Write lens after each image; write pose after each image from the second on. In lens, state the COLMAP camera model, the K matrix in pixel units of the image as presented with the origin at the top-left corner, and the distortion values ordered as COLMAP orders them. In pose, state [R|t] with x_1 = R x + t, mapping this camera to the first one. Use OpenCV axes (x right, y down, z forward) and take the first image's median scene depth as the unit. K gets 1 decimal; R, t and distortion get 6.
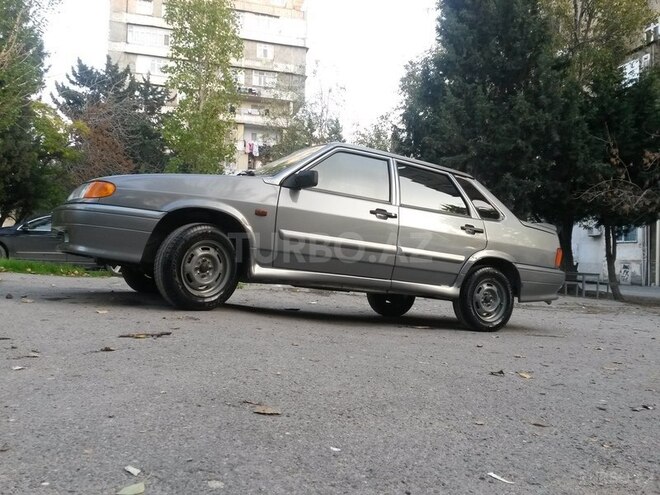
lens RADIAL K [[536.2, 0, 329.4], [0, 536.2, 233.5], [0, 0, 1]] dist [0.096550, -0.178435]
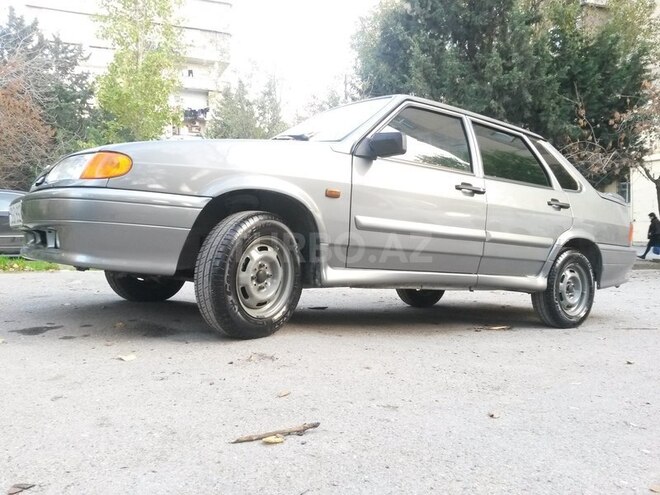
lens RADIAL K [[534.7, 0, 330.0], [0, 534.7, 247.5], [0, 0, 1]] dist [0.008594, -0.002773]
pose [[0.990461, -0.037319, 0.132643, -0.177129], [0.025149, 0.995416, 0.092272, -0.025729], [-0.135478, -0.088056, 0.986860, 0.235733]]
